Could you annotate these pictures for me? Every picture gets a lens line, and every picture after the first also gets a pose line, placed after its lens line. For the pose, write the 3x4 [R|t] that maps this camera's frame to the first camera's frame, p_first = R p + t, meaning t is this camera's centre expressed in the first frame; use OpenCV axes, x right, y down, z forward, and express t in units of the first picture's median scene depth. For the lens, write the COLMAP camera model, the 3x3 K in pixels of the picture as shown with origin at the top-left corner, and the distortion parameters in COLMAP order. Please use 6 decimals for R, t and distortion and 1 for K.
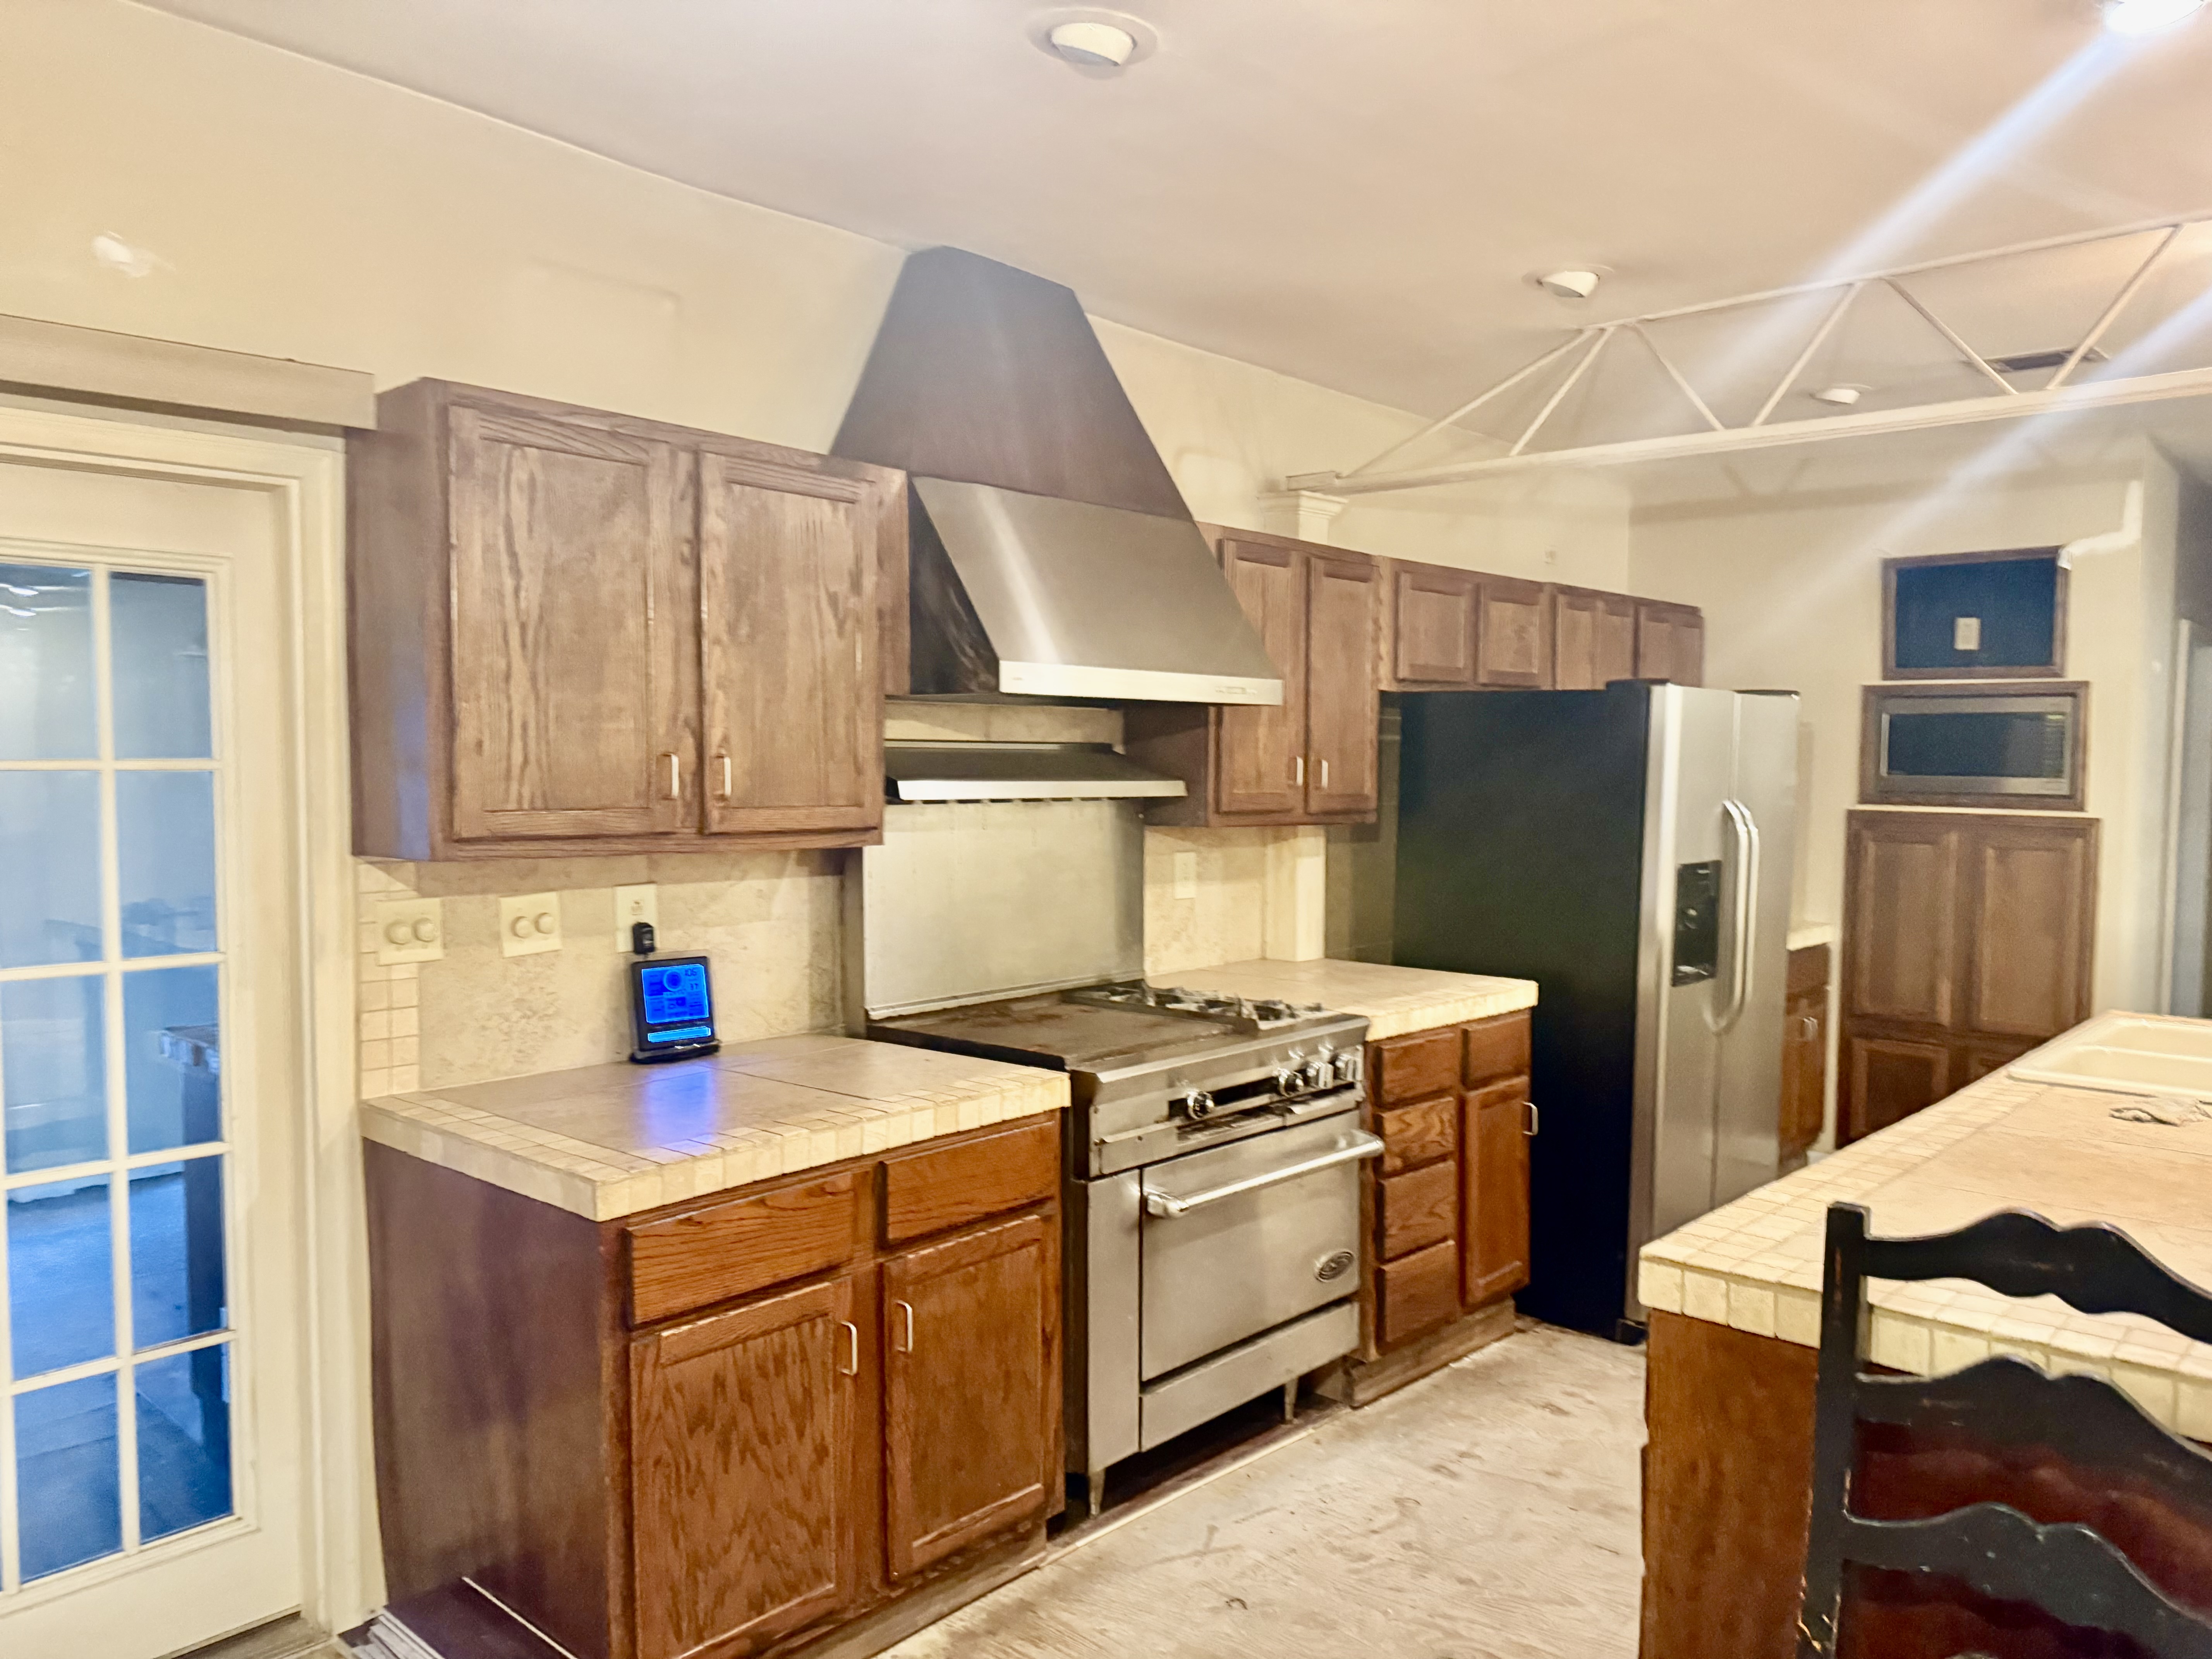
lens RADIAL K [[1558.4, 0, 1103.4], [0, 1558.4, 842.3], [0, 0, 1]] dist [0.088009, -0.125954]
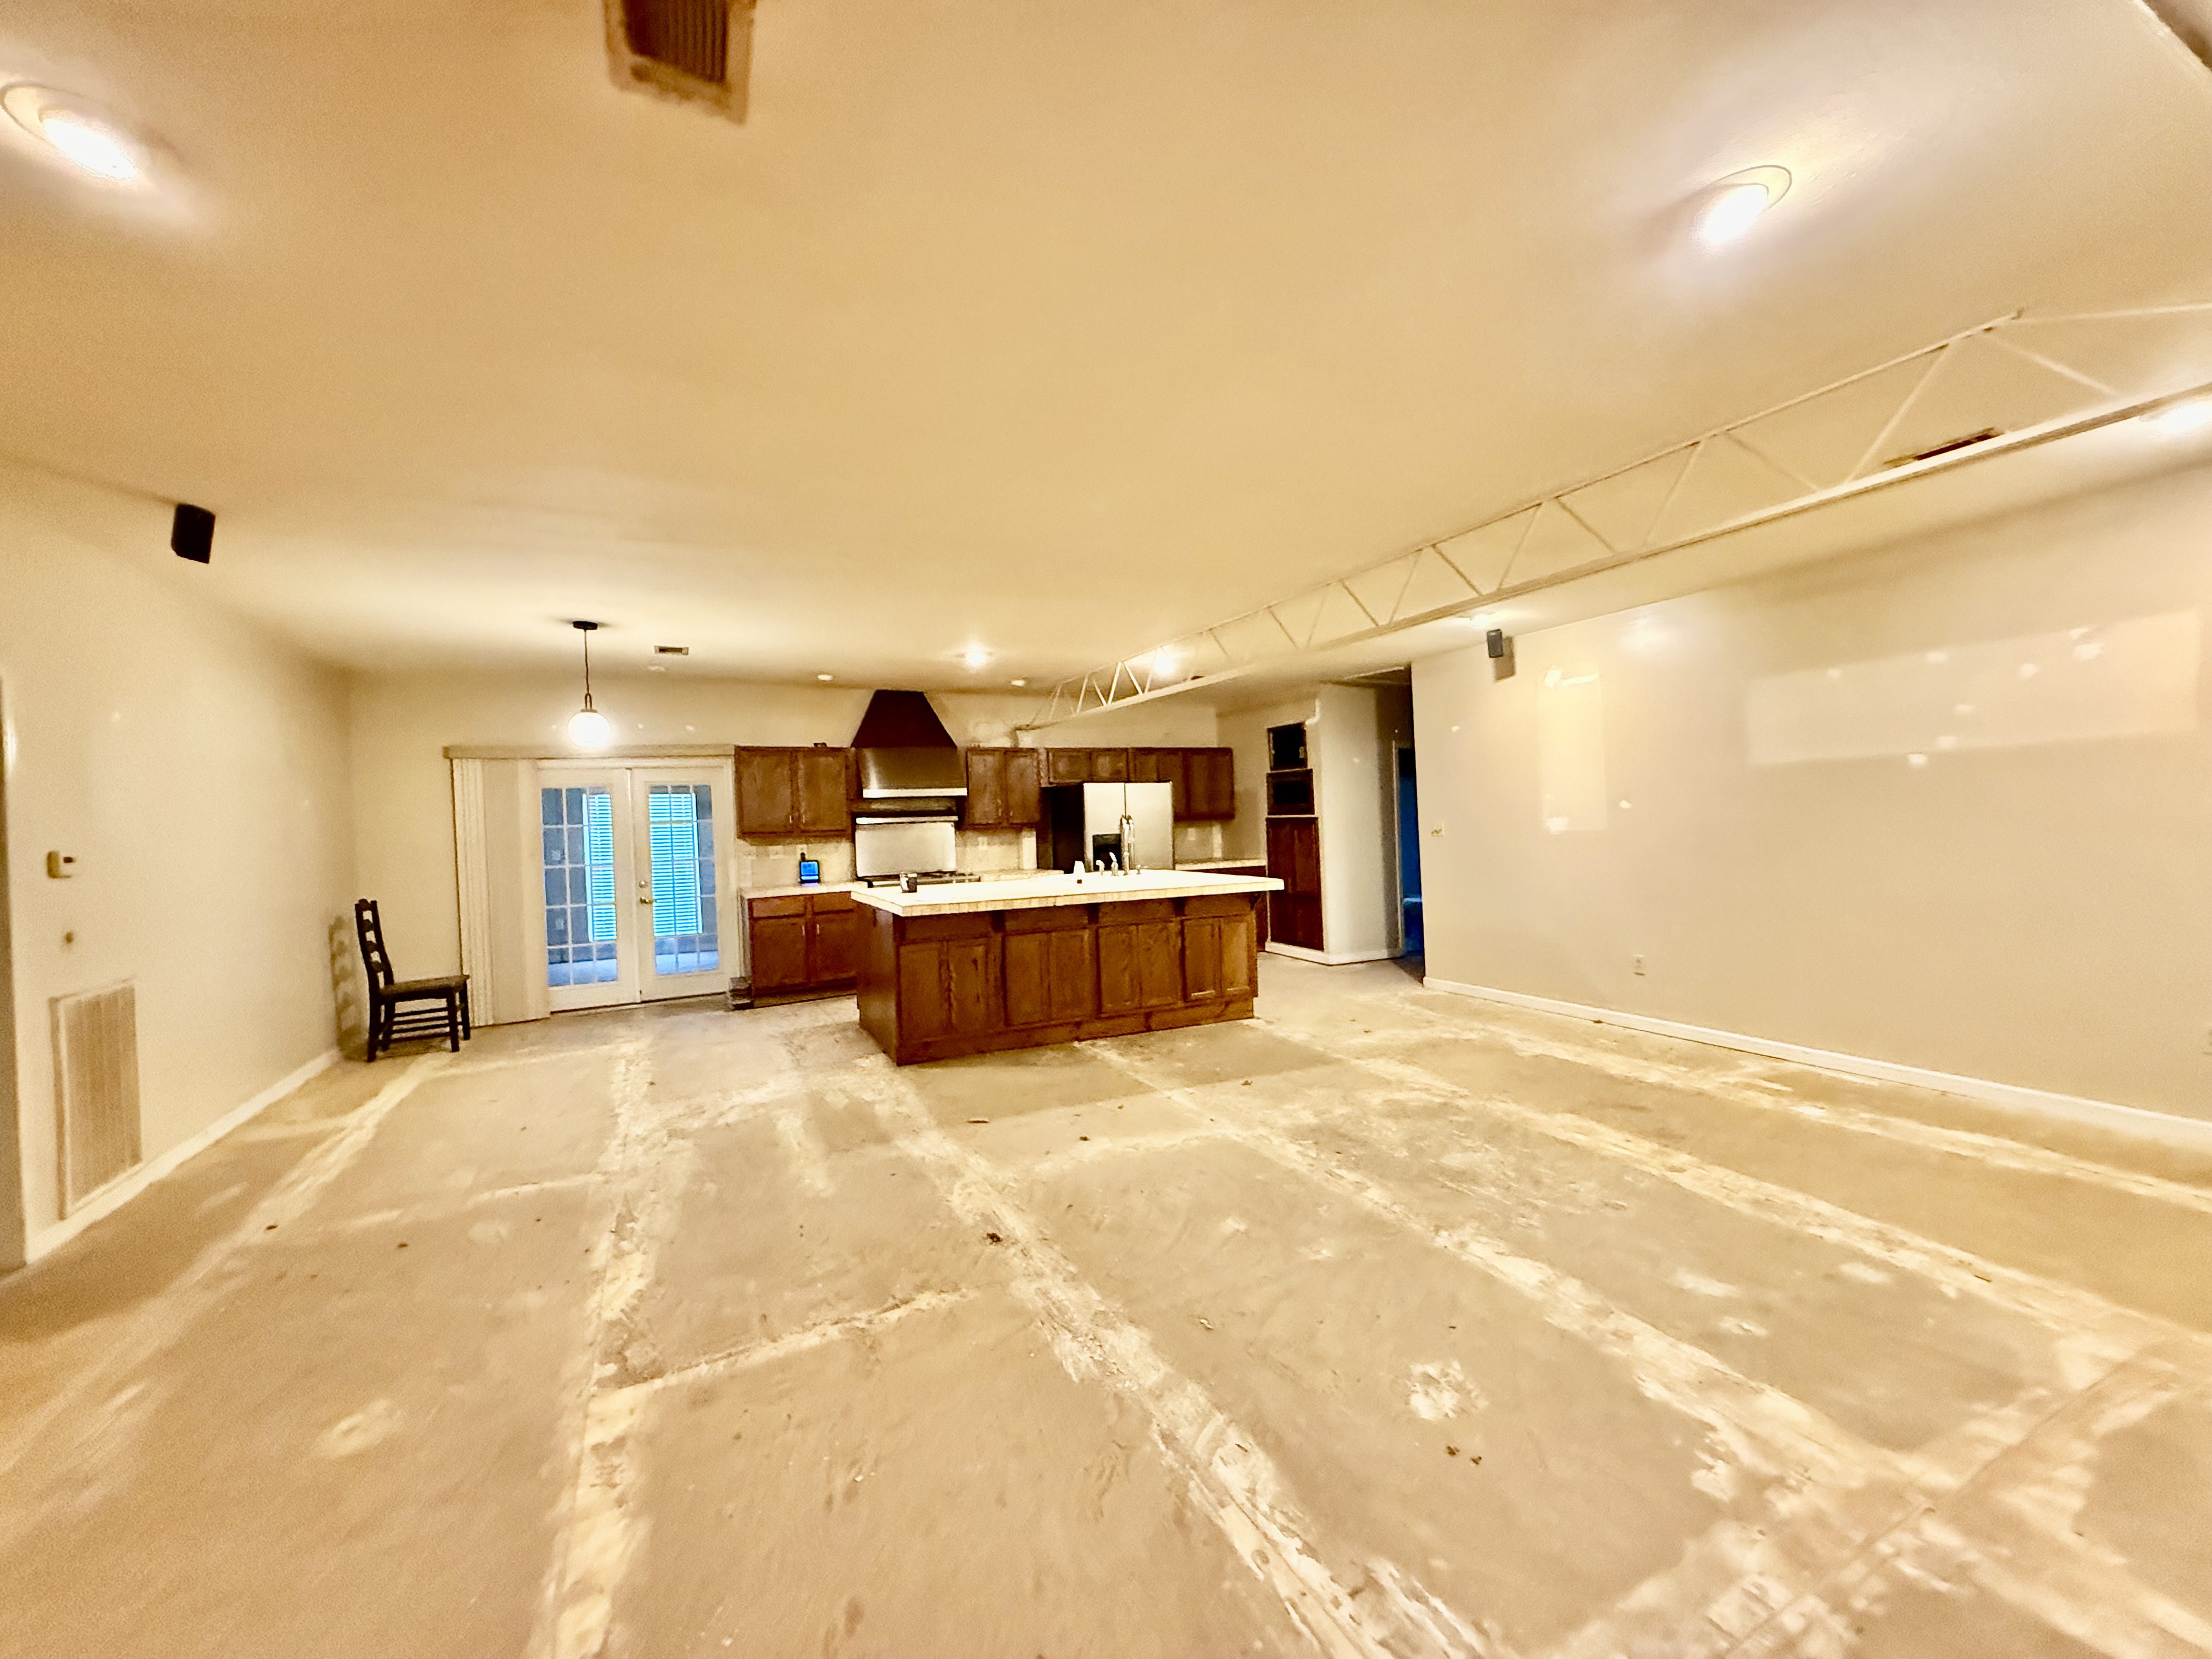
lens RADIAL K [[882.9, 0, 1099.3], [0, 882.9, 823.8], [0, 0, 1]] dist [0.000356, -0.000612]
pose [[0.929895, -0.038433, -0.365810, 1.416065], [0.021875, 0.998544, -0.049302, 0.110958], [0.367173, 0.037843, 0.929383, -1.033720]]
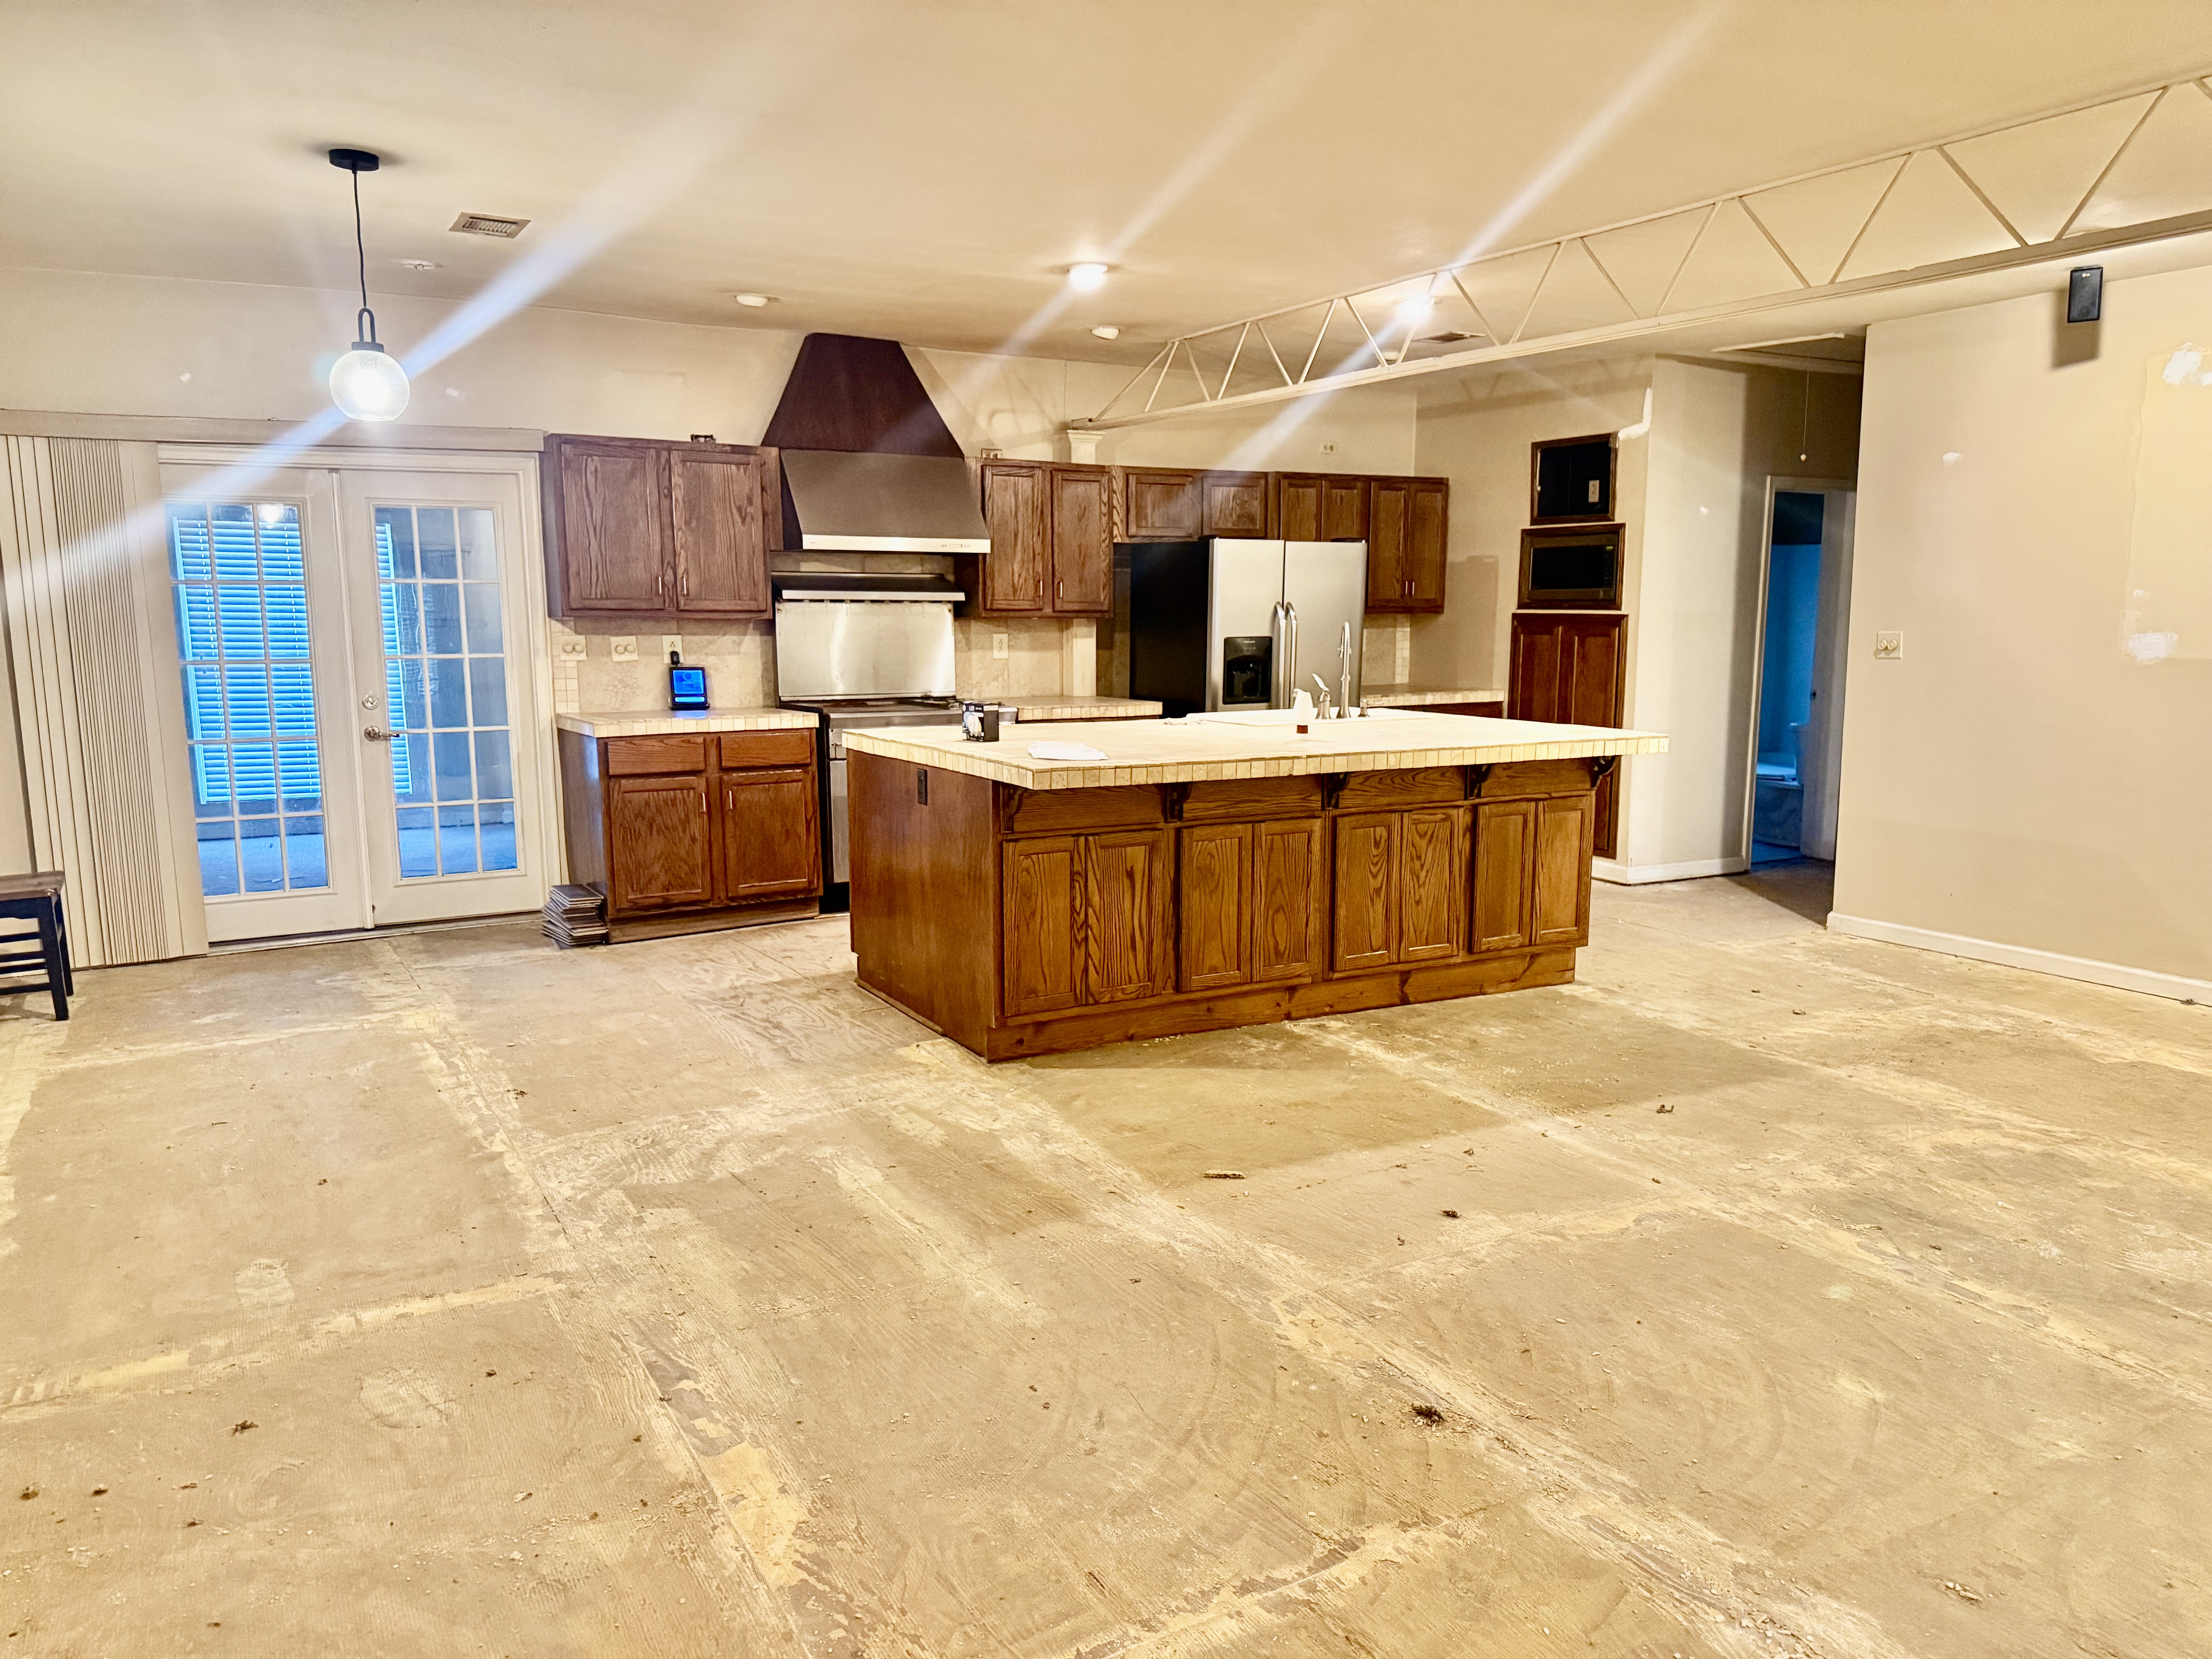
lens RADIAL K [[1558.4, 0, 1103.4], [0, 1558.4, 842.3], [0, 0, 1]] dist [0.088009, -0.125954]
pose [[0.953142, 0.039054, -0.299992, 1.026702], [-0.009591, 0.995035, 0.099063, 0.096907], [0.302371, -0.091544, 0.948784, -1.050651]]
